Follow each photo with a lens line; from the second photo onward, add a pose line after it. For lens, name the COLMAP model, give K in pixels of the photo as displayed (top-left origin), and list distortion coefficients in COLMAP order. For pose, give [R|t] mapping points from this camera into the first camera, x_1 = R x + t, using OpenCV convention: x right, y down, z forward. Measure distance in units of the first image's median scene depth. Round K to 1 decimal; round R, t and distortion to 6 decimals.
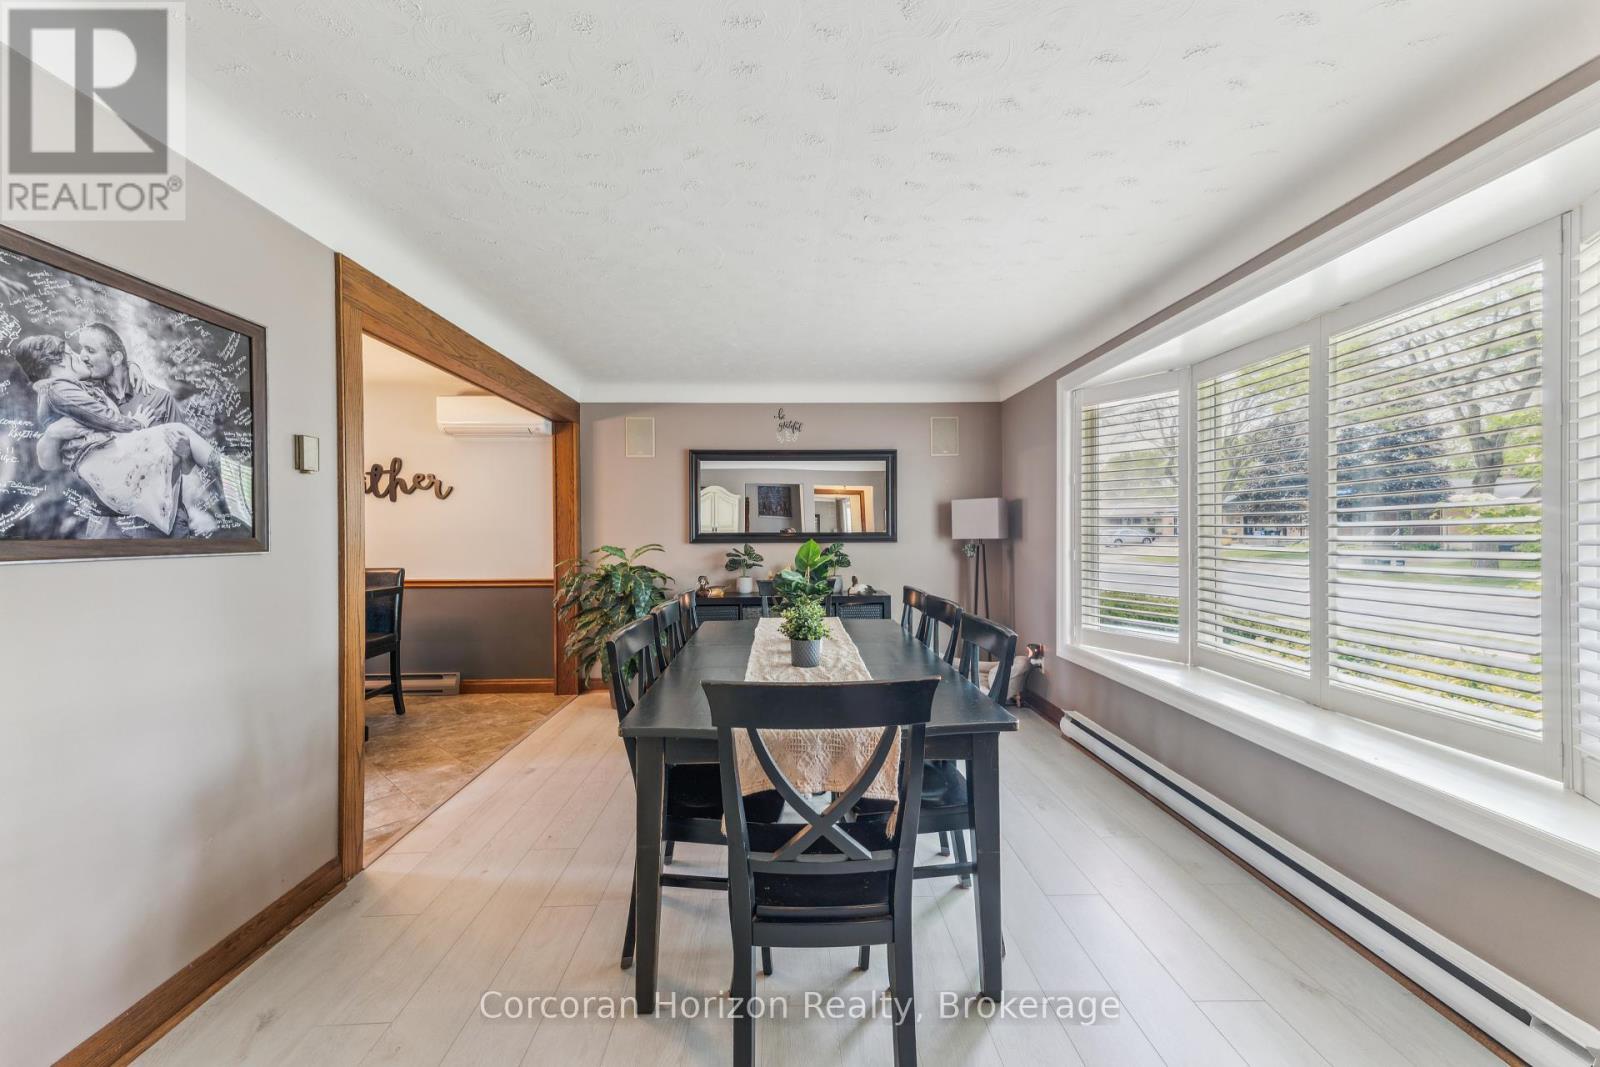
lens RADIAL K [[639.5, 0, 805.7], [0, 639.5, 530.1], [0, 0, 1]] dist [0.030178, -0.001328]
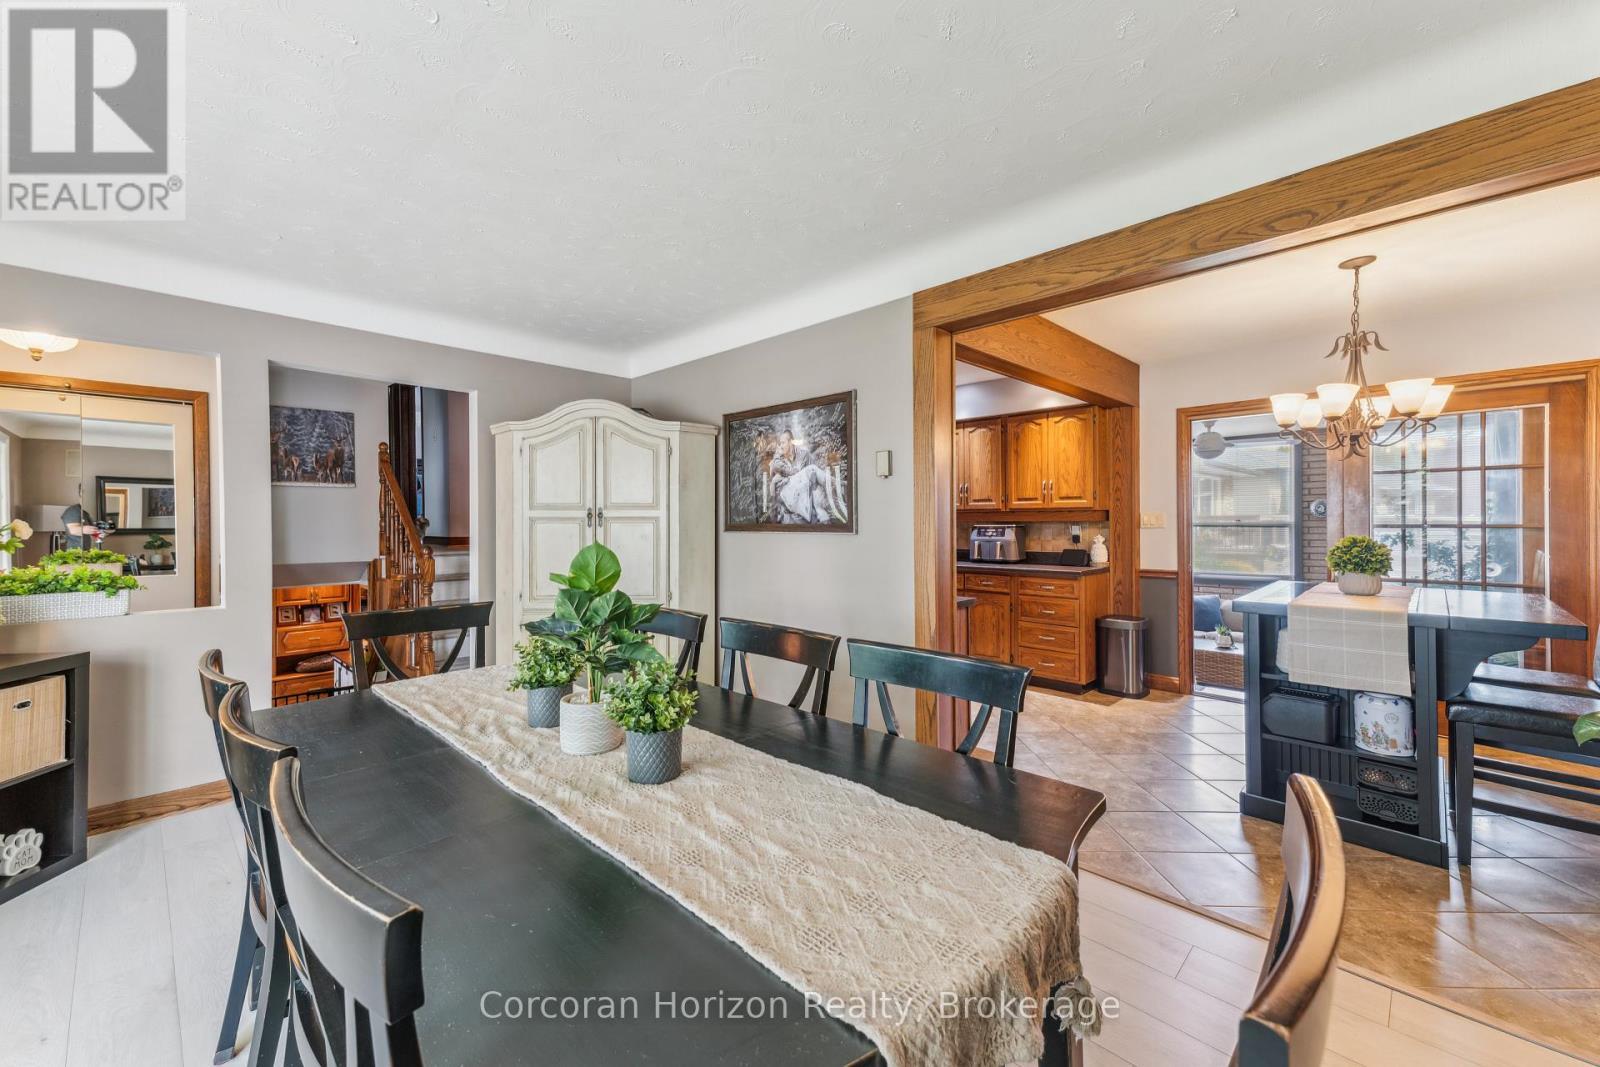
lens RADIAL K [[639.5, 0, 792.1], [0, 639.5, 521.0], [0, 0, 1]] dist [0.030178, -0.001328]
pose [[-0.729810, 0.009791, -0.683580, 0.359349], [0.010542, 0.999940, 0.003068, -0.002492], [0.683569, -0.004967, -0.729869, 2.184080]]
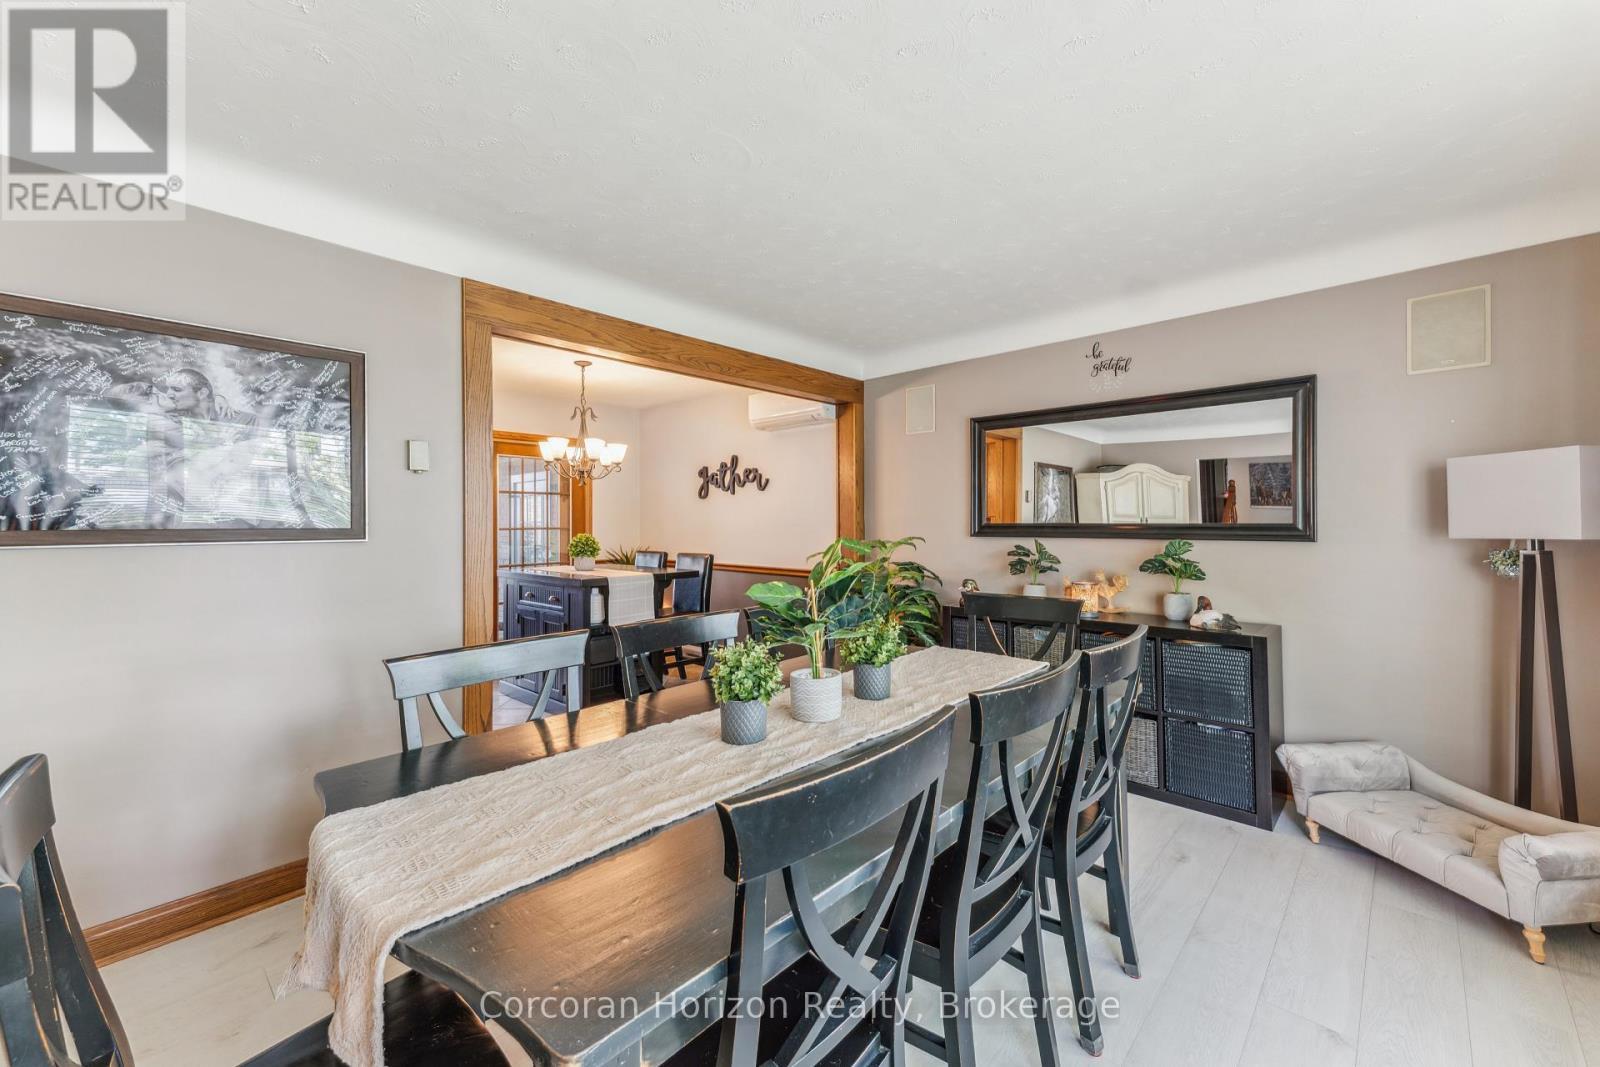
lens RADIAL K [[639.5, 0, 796.7], [0, 639.5, 514.2], [0, 0, 1]] dist [0.030178, -0.001328]
pose [[0.702688, -0.005070, -0.711480, 0.626704], [0.001308, 0.999982, -0.005834, -0.005739], [0.711497, 0.003169, 0.702682, 0.786354]]
